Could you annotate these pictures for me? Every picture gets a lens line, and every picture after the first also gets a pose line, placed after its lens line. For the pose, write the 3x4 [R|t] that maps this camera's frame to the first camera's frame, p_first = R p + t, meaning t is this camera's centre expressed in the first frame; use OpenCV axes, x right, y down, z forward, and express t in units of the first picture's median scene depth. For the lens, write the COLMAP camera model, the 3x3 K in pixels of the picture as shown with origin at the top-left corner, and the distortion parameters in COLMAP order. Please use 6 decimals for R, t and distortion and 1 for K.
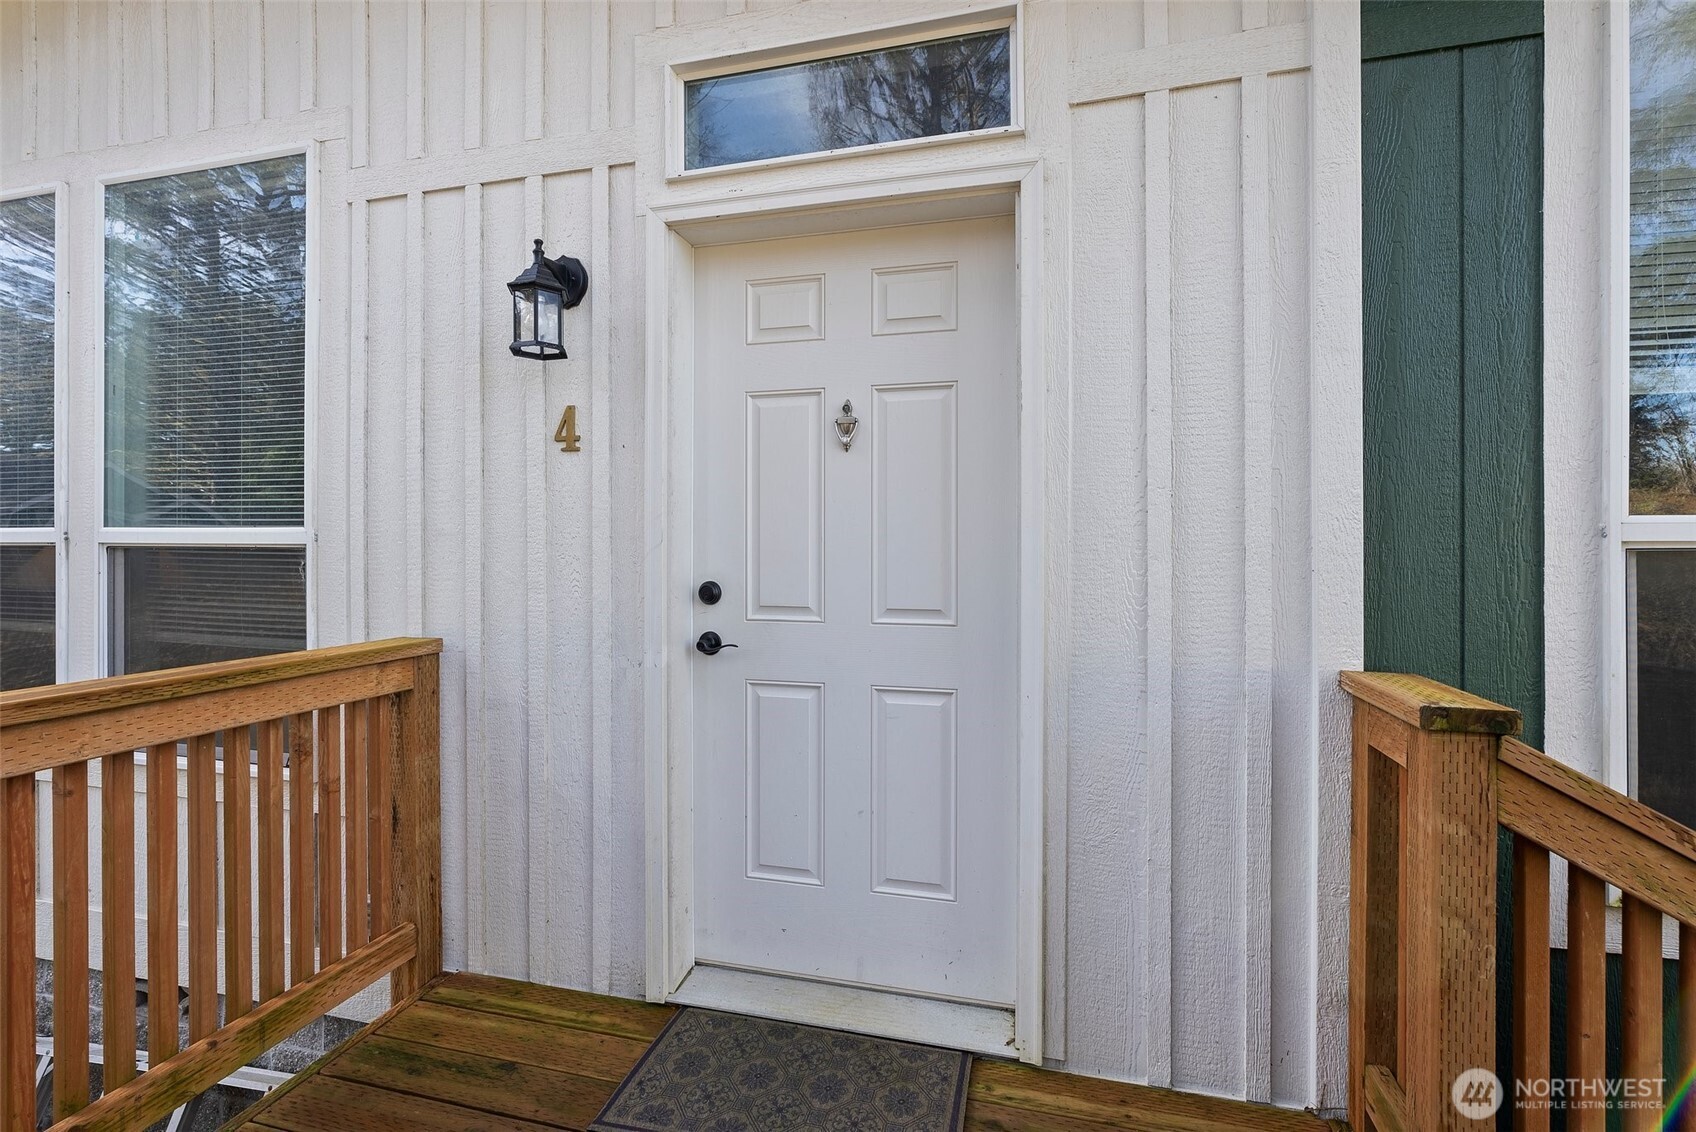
lens RADIAL K [[791.7, 0, 847.7], [0, 791.7, 552.7], [0, 0, 1]] dist [-0.013913, 0.004233]
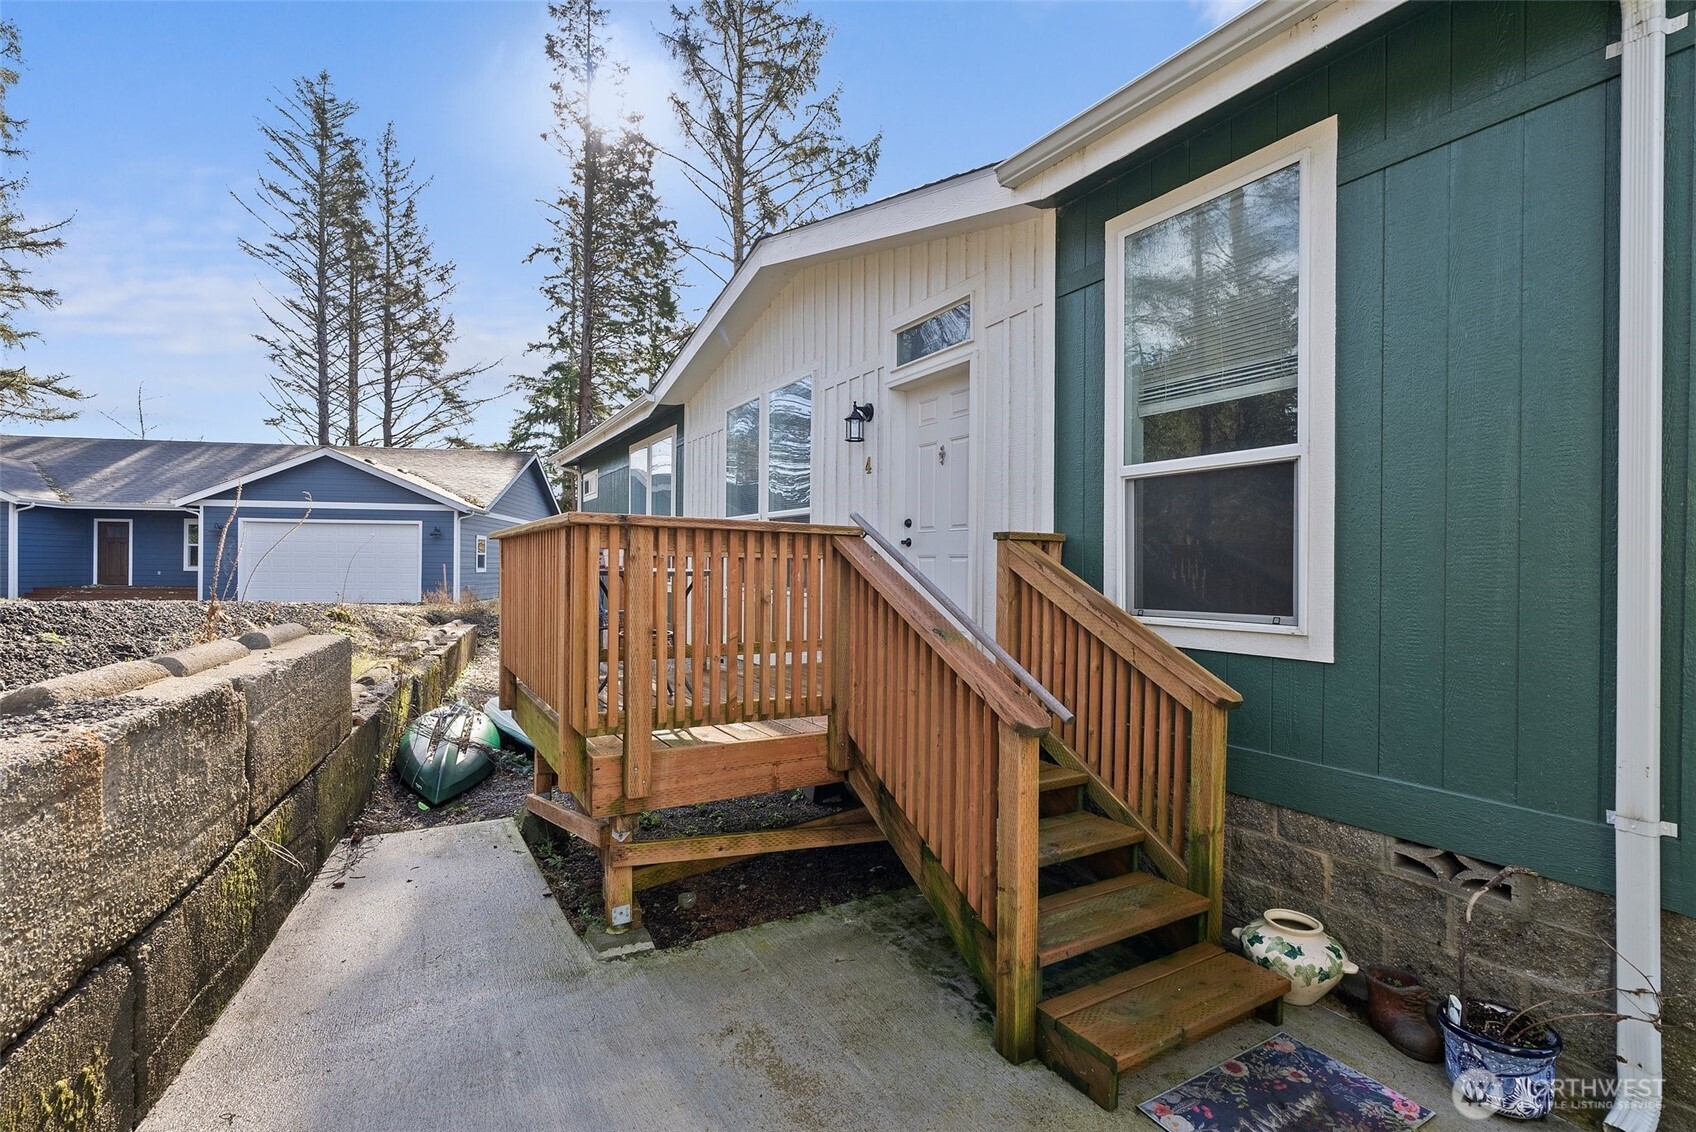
lens RADIAL K [[791.7, 0, 843.1], [0, 791.7, 568.7], [0, 0, 1]] dist [-0.013913, 0.004233]
pose [[0.712401, 0.002732, -0.701768, 1.570315], [-0.017884, 0.999738, -0.014263, 0.251960], [0.701545, 0.022711, 0.712263, -1.053325]]
